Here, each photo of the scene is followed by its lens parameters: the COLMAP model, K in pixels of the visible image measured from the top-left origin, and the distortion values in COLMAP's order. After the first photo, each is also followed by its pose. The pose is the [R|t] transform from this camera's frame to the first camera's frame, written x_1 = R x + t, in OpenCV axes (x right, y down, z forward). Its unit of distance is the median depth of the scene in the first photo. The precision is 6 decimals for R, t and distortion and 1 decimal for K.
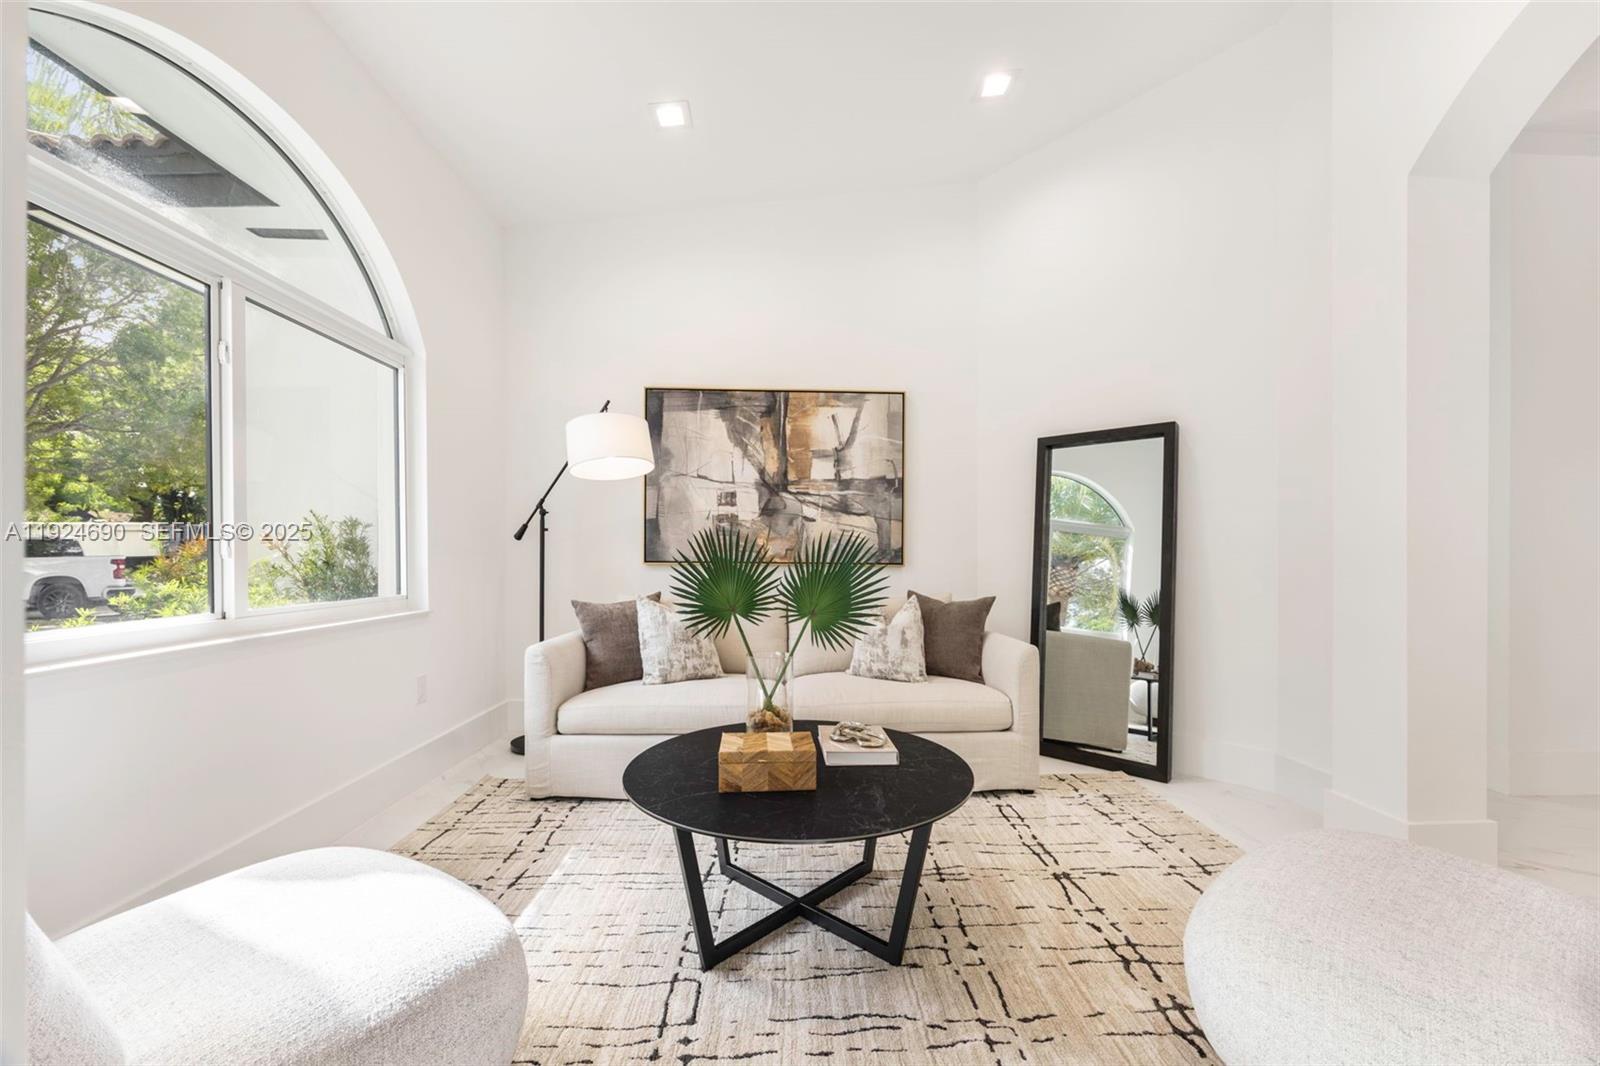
lens RADIAL K [[613.7, 0, 789.0], [0, 613.7, 559.7], [0, 0, 1]] dist [-0.007554, 0.000210]
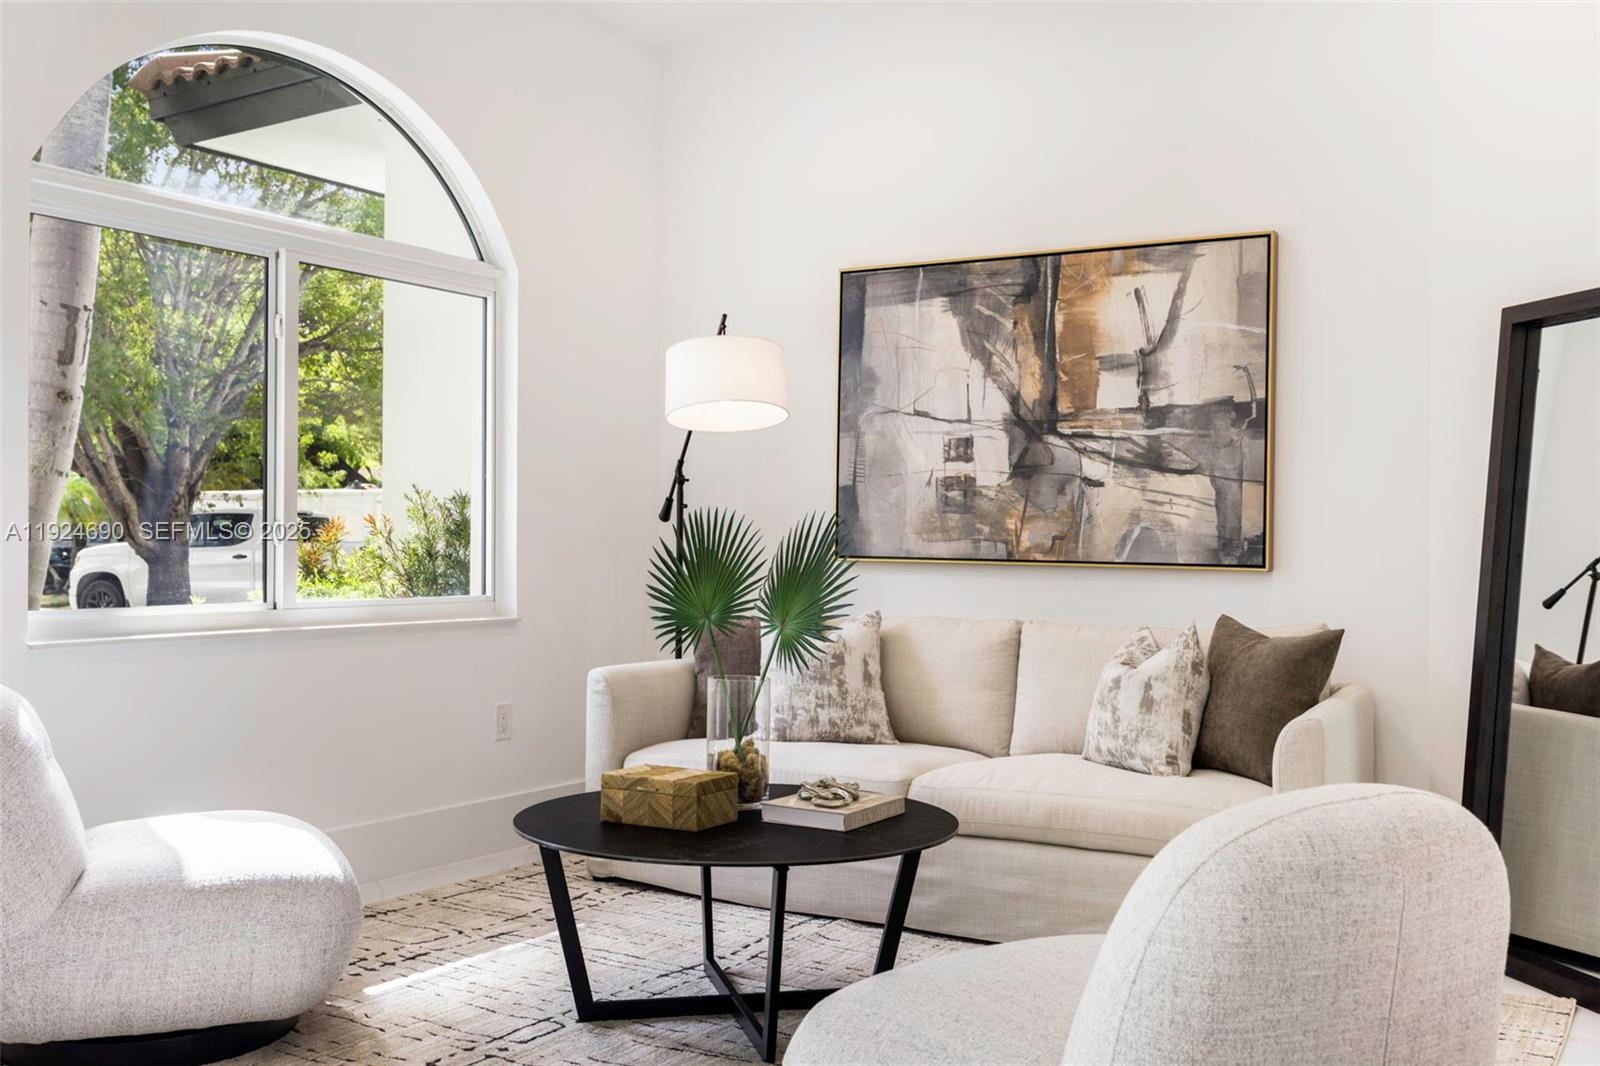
lens RADIAL K [[1501.7, 0, 800.4], [0, 1501.7, 533.2], [0, 0, 1]] dist [-0.015007, 0.000000]
pose [[0.837765, 0.002961, -0.546023, 0.547374], [-0.012208, 0.999837, -0.013309, 0.000578], [0.545895, 0.017816, 0.837664, -0.266681]]
